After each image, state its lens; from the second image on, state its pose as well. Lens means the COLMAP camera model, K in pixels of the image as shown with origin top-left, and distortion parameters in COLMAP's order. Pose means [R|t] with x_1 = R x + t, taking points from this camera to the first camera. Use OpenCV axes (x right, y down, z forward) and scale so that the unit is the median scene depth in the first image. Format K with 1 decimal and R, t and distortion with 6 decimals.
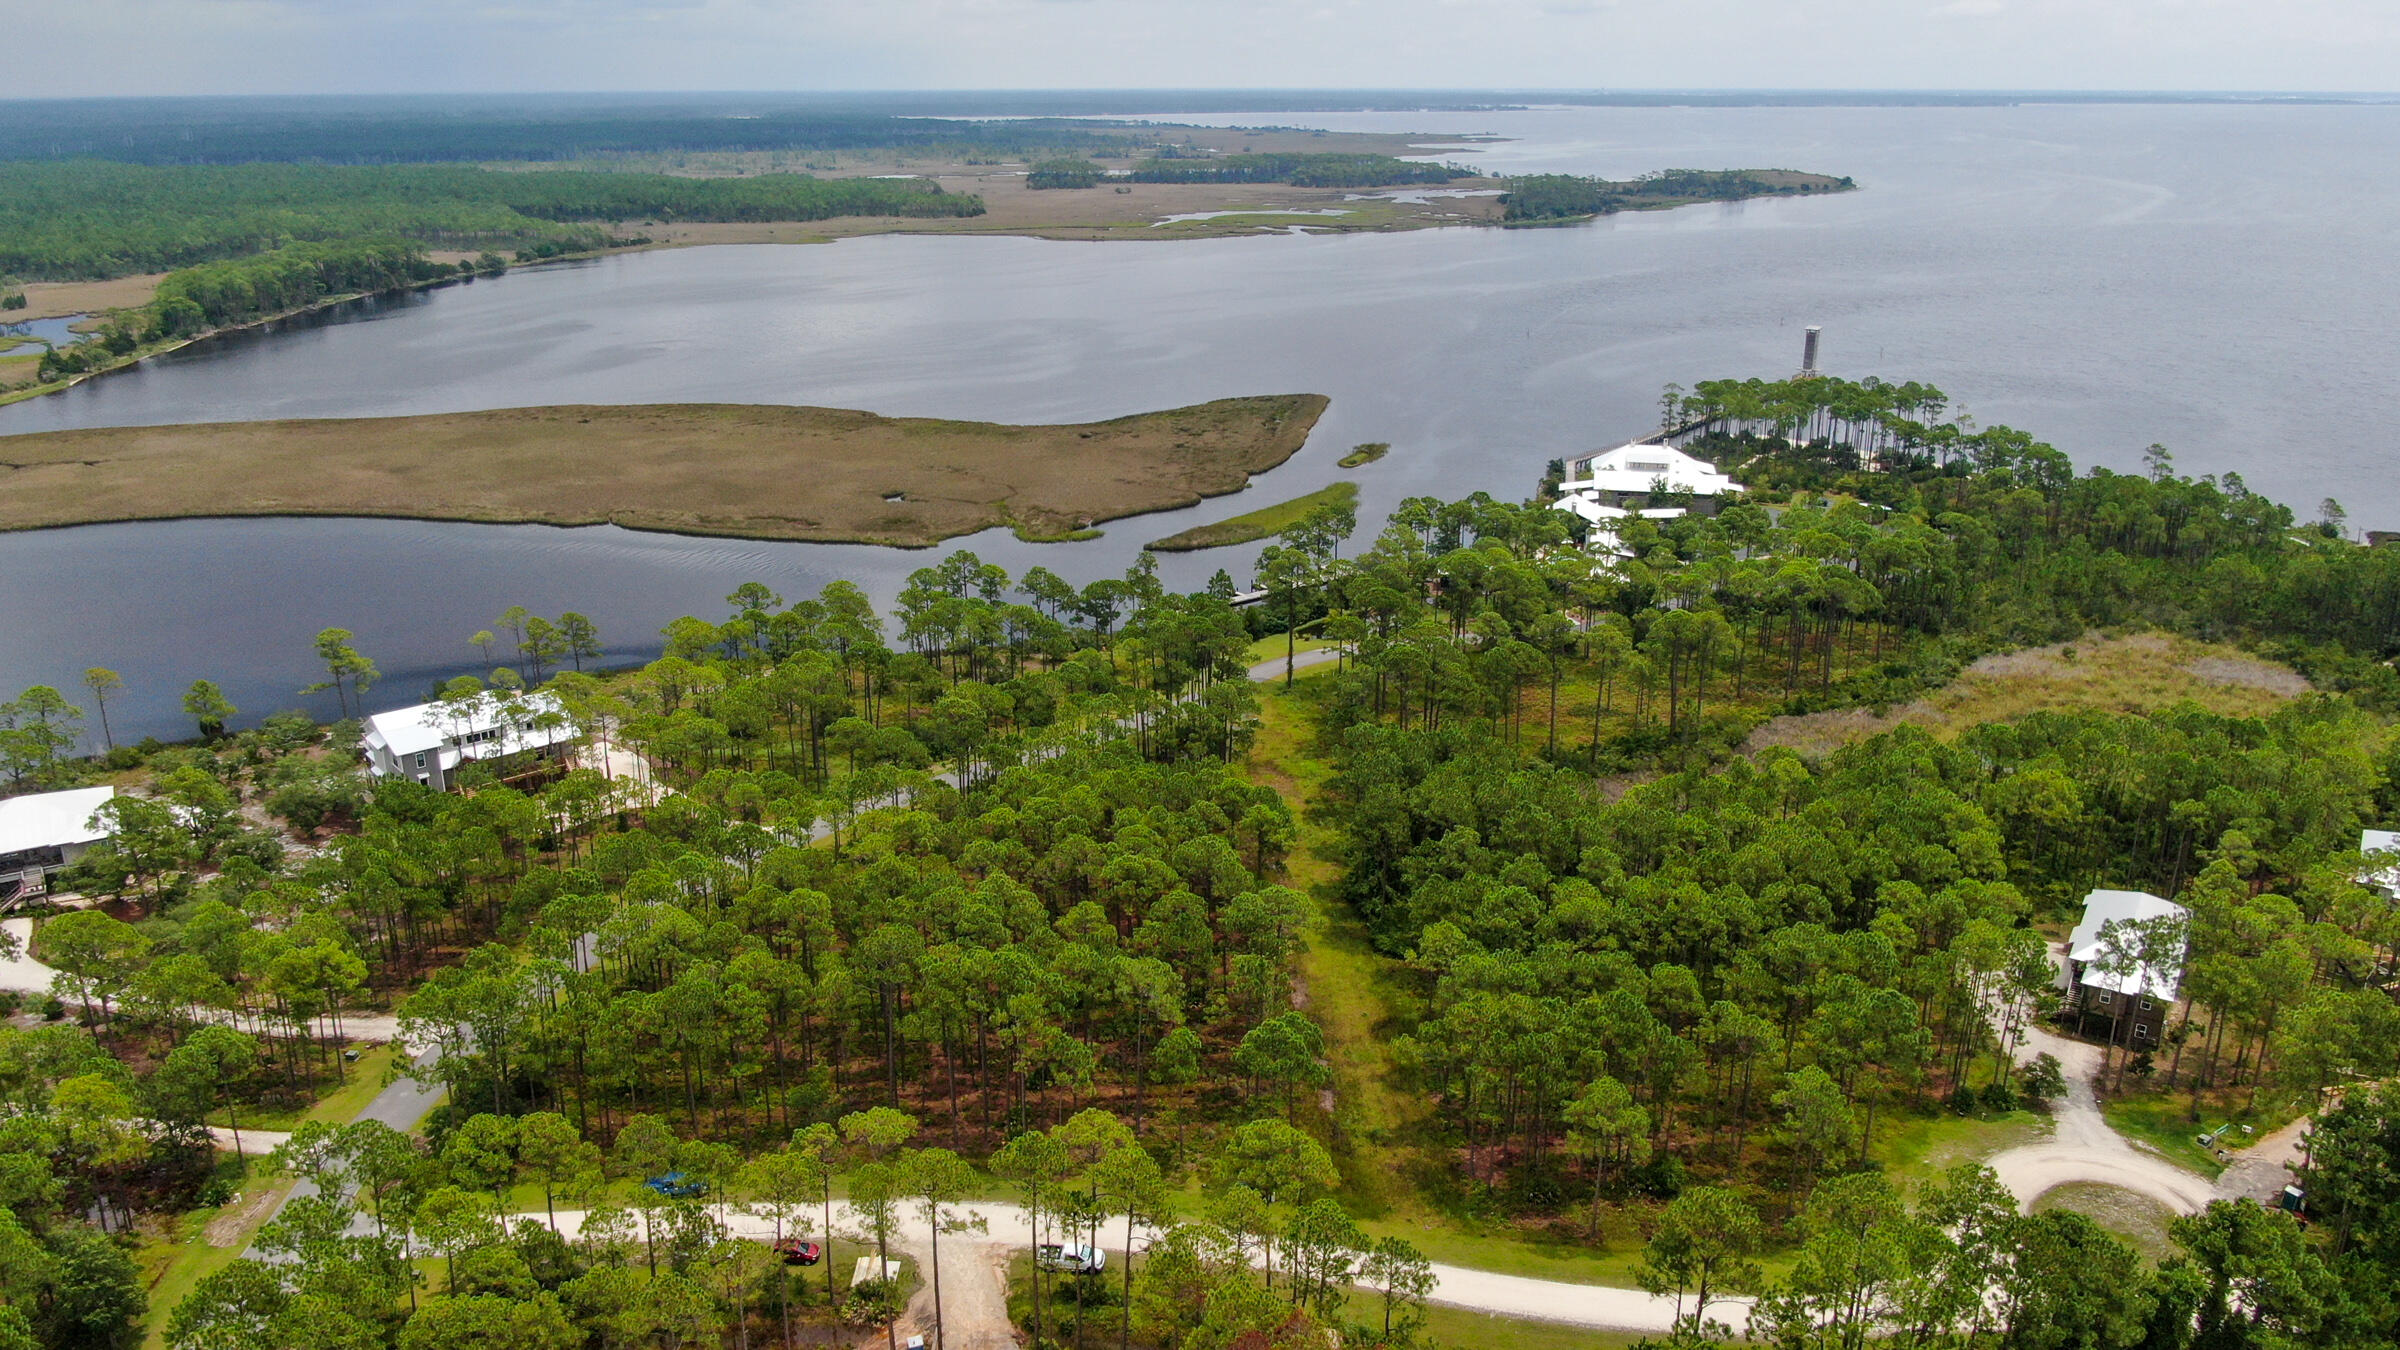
lens RADIAL K [[1720.5, 0, 1201.6], [0, 1720.5, 677.4], [0, 0, 1]] dist [-0.040079, 0.007716]
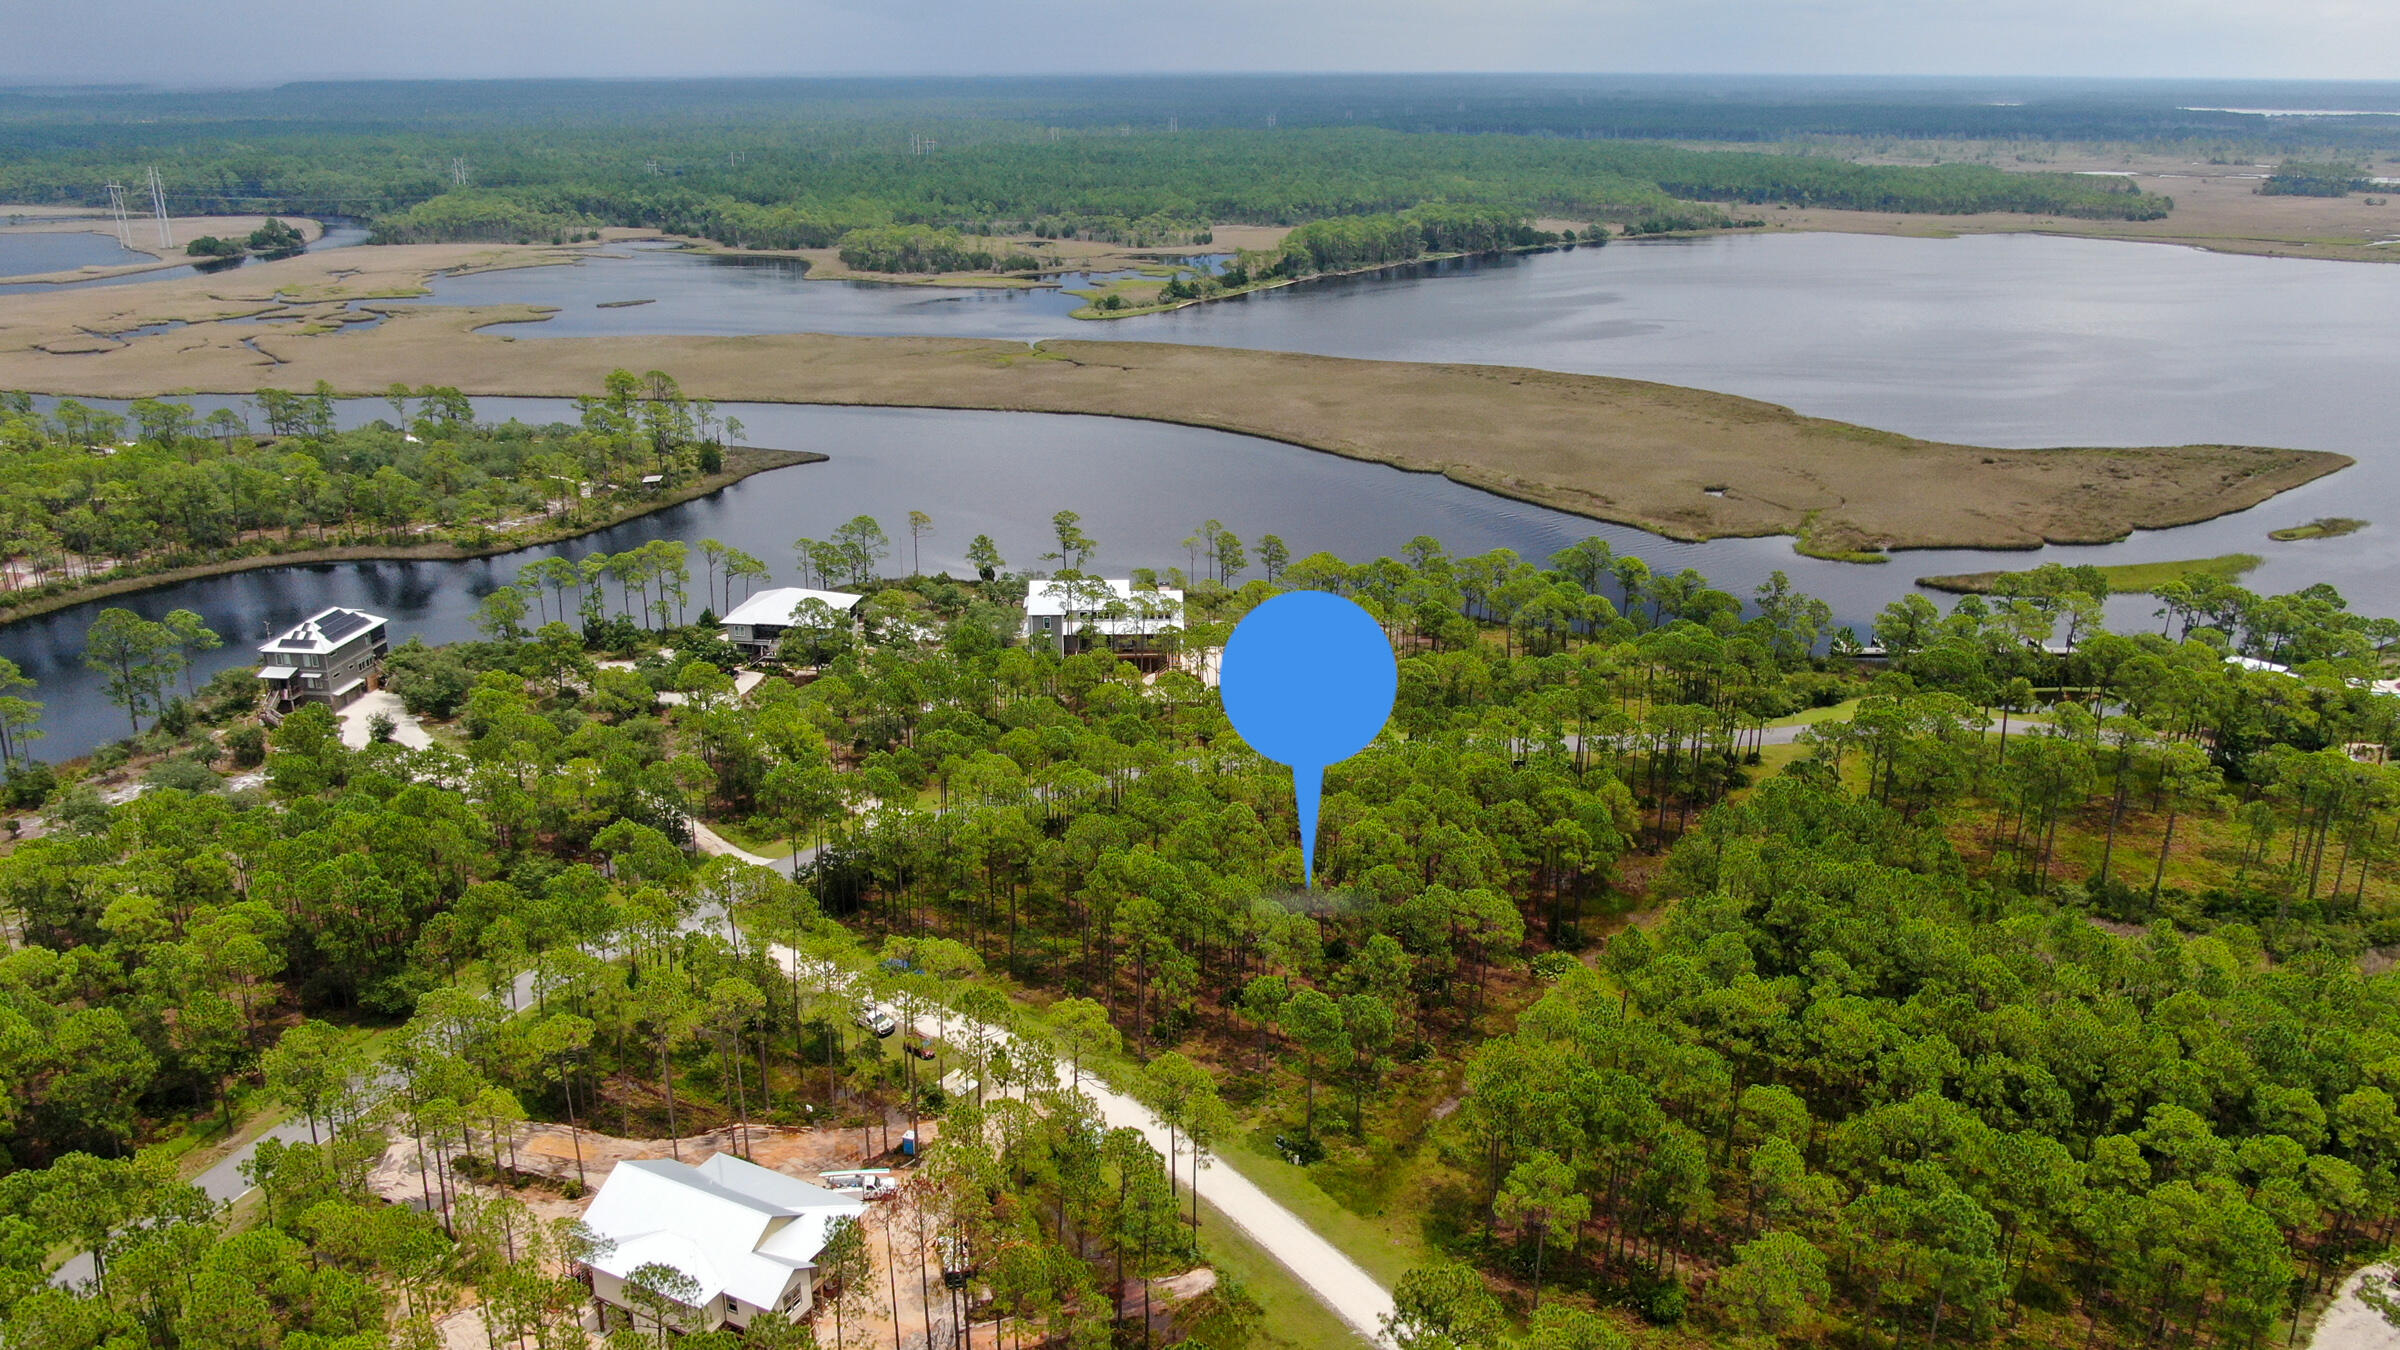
lens RADIAL K [[1720.5, 0, 1201.7], [0, 1720.5, 672.8], [0, 0, 1]] dist [-0.040079, 0.007716]
pose [[0.767374, 0.209889, -0.605875, 0.101695], [-0.205861, 0.975530, 0.077213, -0.009010], [0.607255, 0.065475, 0.791804, 0.025975]]
